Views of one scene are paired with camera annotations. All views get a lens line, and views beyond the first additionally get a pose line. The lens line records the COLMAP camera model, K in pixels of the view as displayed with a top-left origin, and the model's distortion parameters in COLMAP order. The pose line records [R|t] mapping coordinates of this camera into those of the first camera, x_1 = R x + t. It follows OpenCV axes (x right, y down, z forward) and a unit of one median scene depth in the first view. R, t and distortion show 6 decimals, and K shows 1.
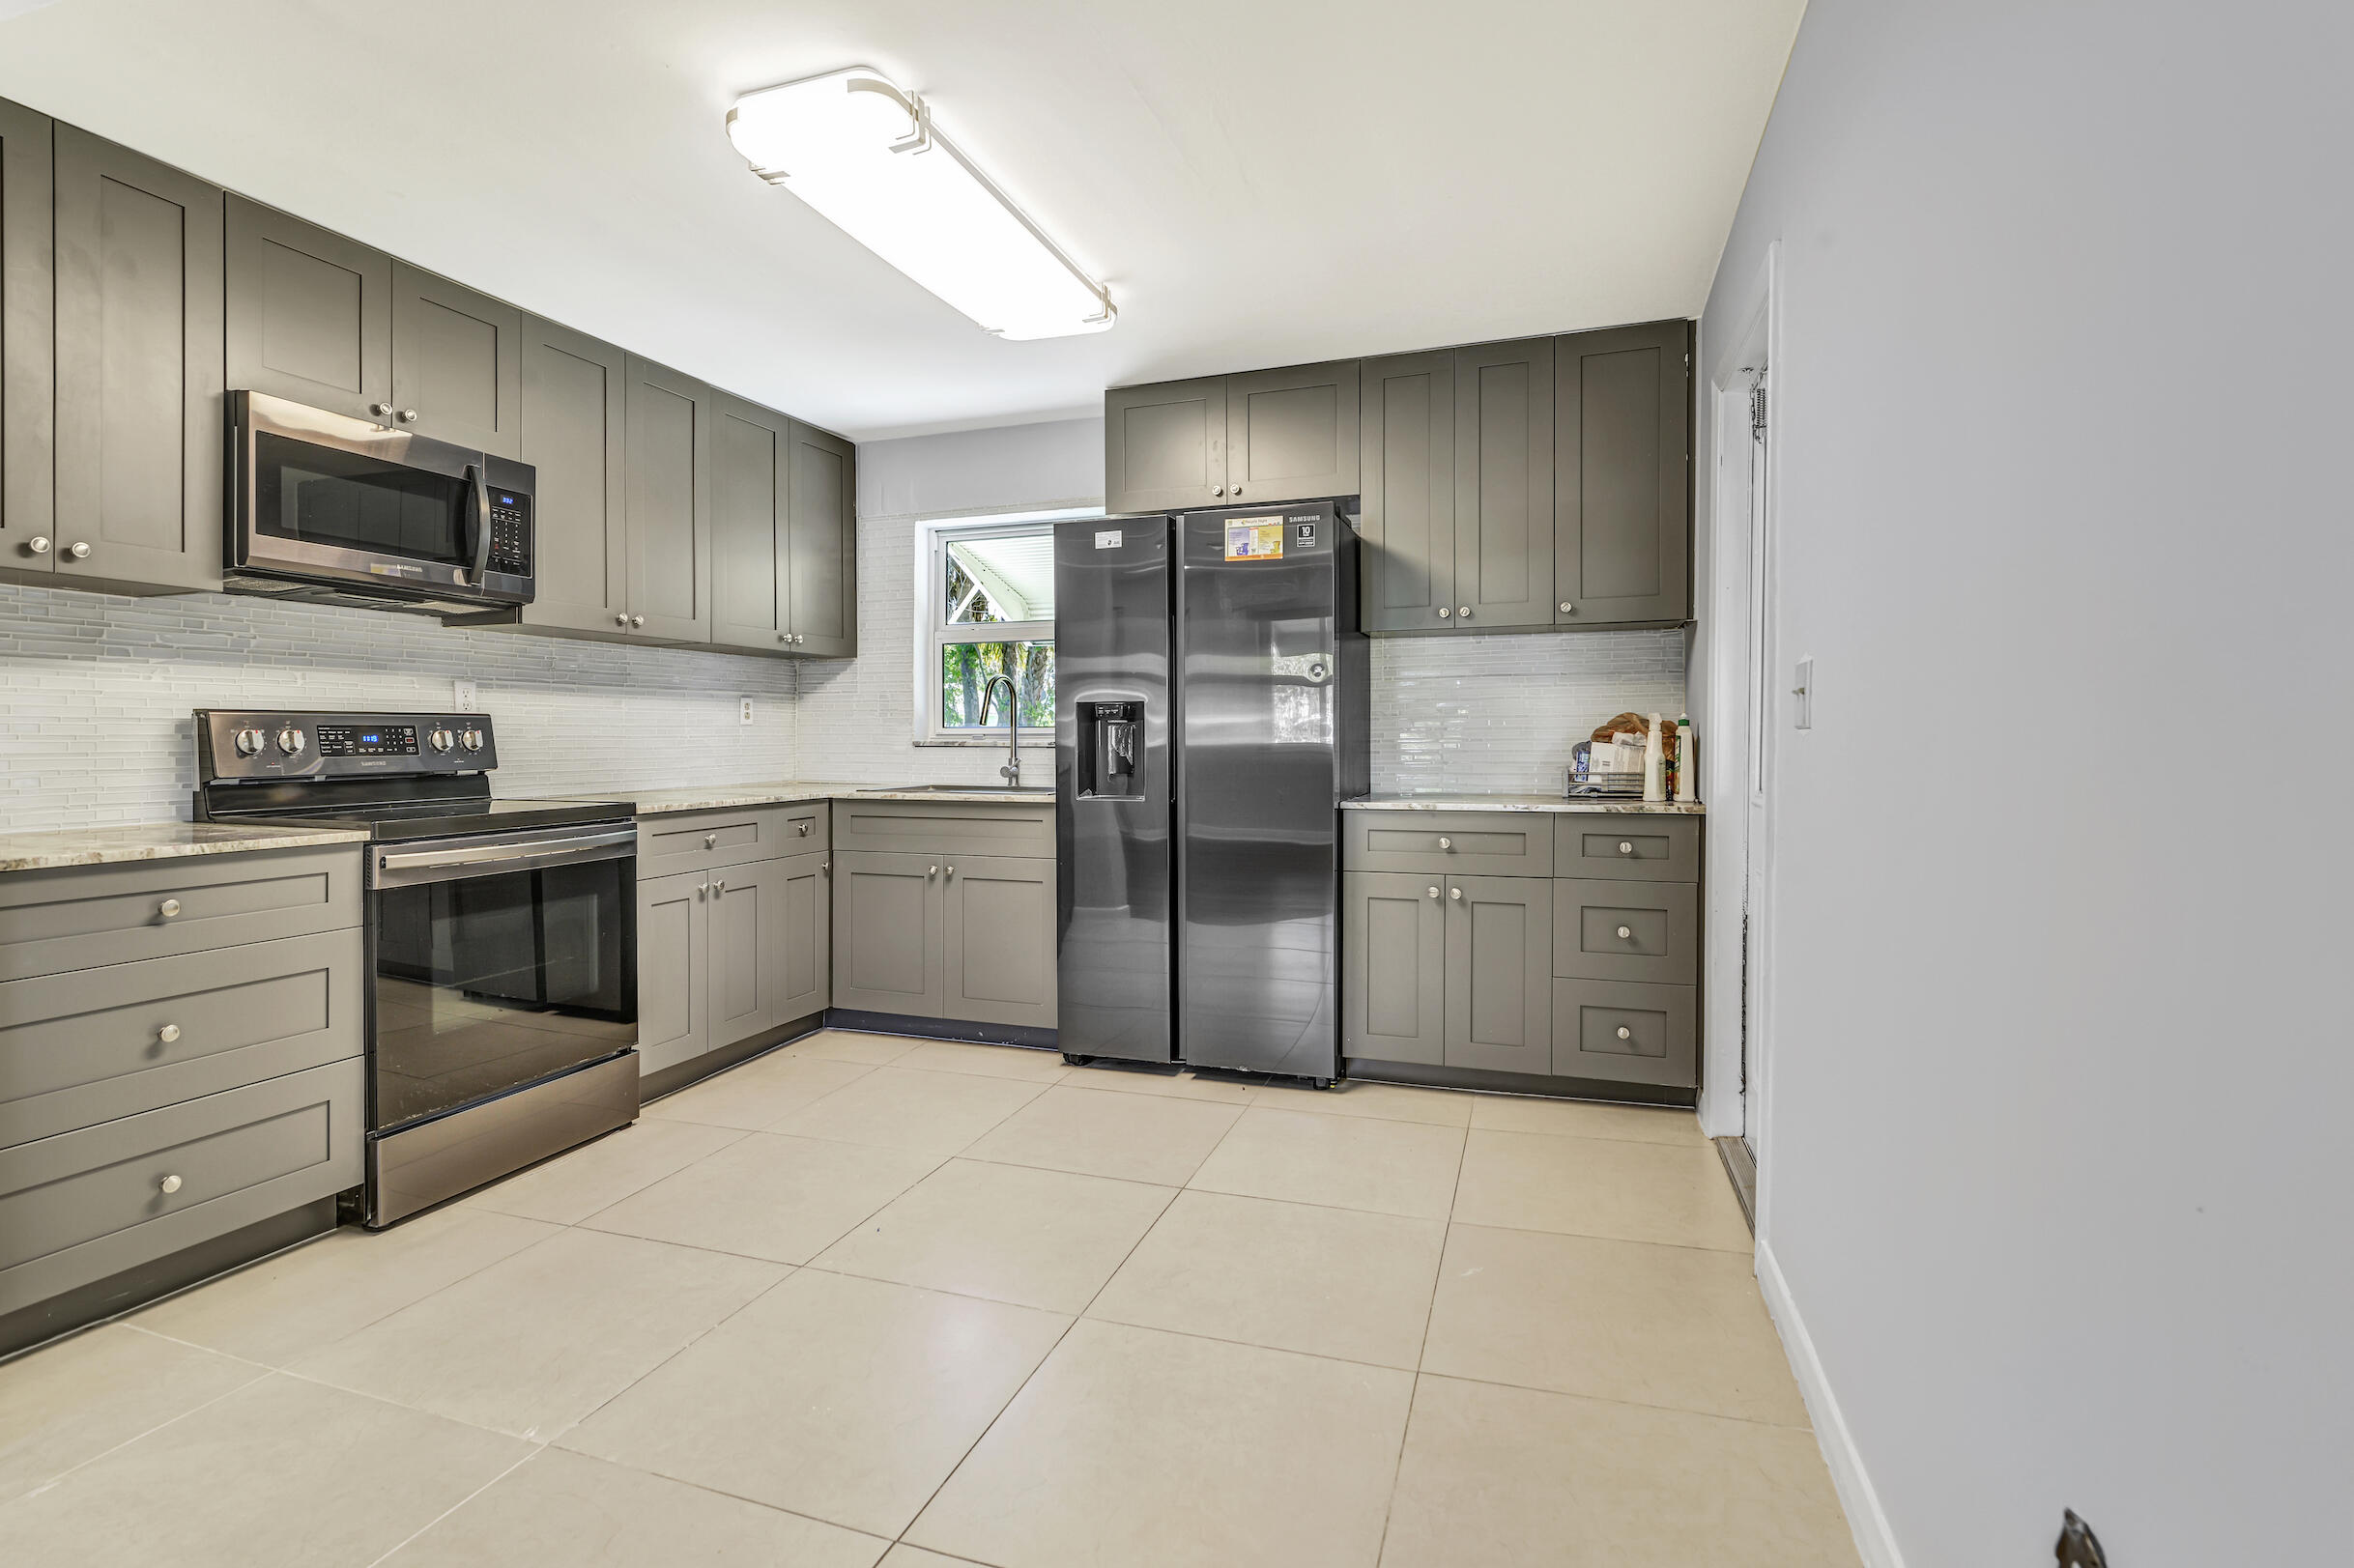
lens RADIAL K [[1115.7, 0, 1170.7], [0, 1115.7, 711.1], [0, 0, 1]] dist [-0.003578, -0.000680]
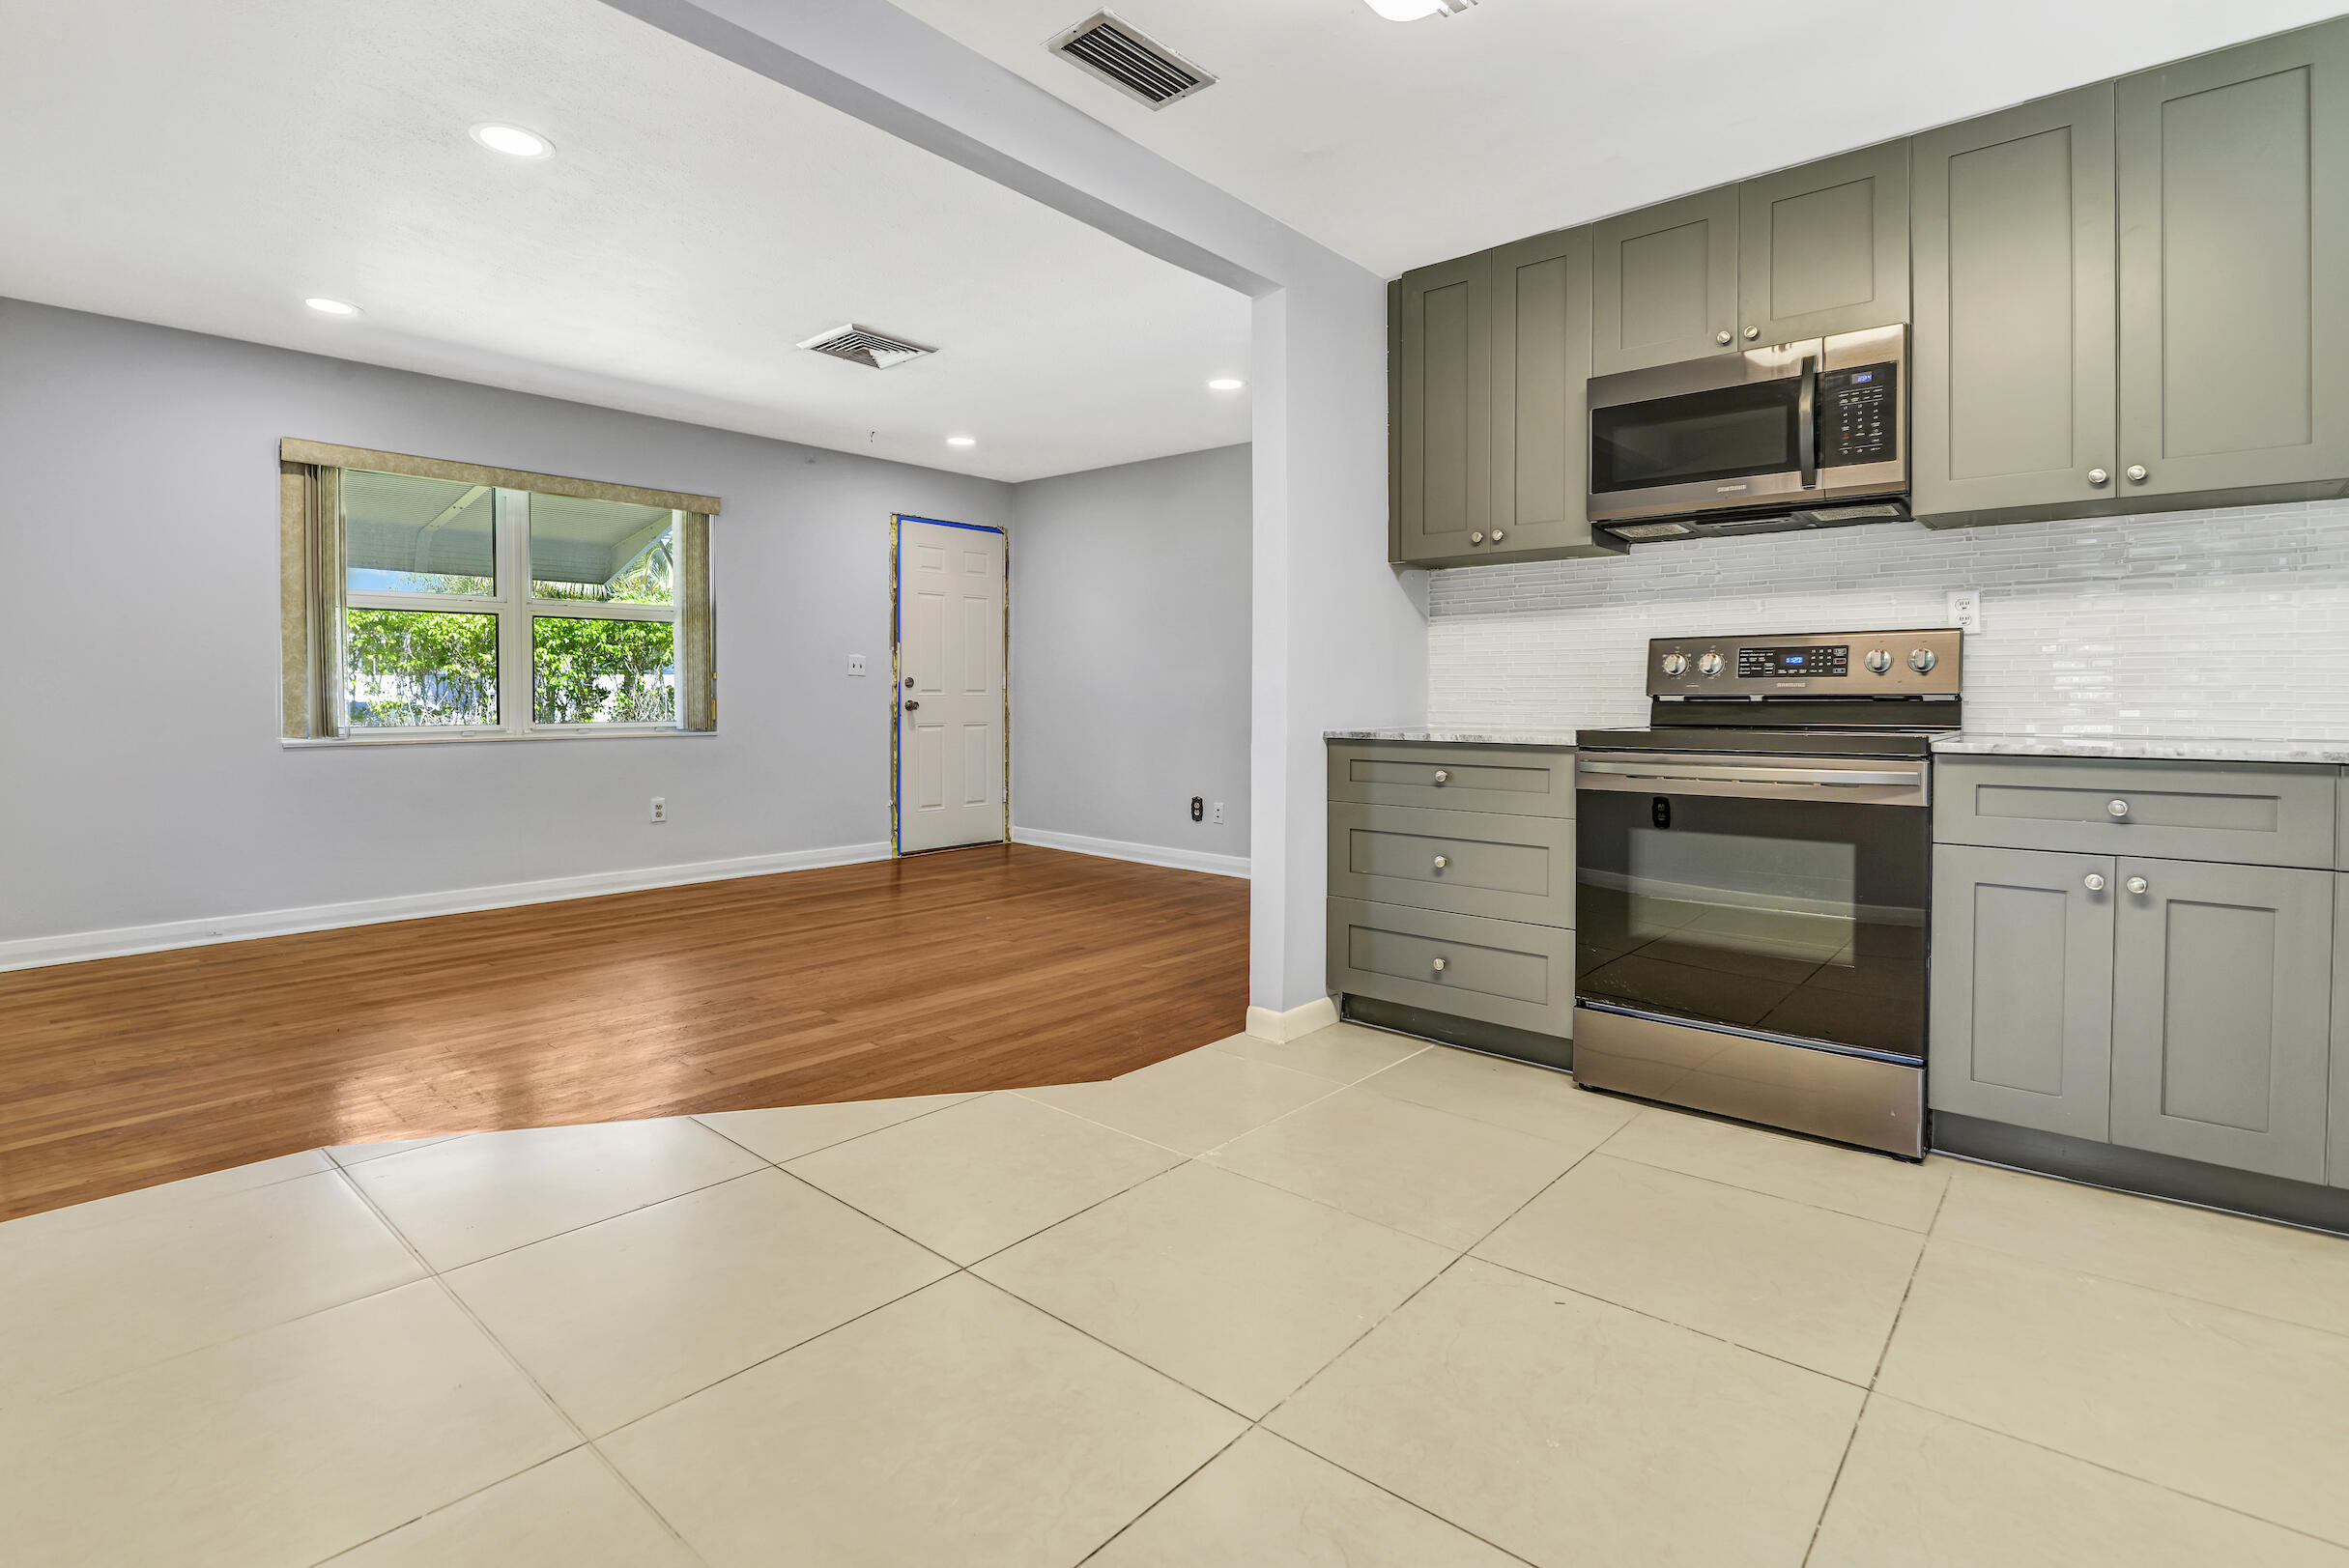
lens RADIAL K [[1113.4, 0, 1168.2], [0, 1113.4, 711.2], [0, 0, 1]] dist [-0.003578, -0.000680]
pose [[-0.376517, 0.014865, -0.926290, 0.355659], [0.020675, 0.999757, 0.007640, 0.043808], [0.926179, -0.016275, -0.376733, 0.730999]]
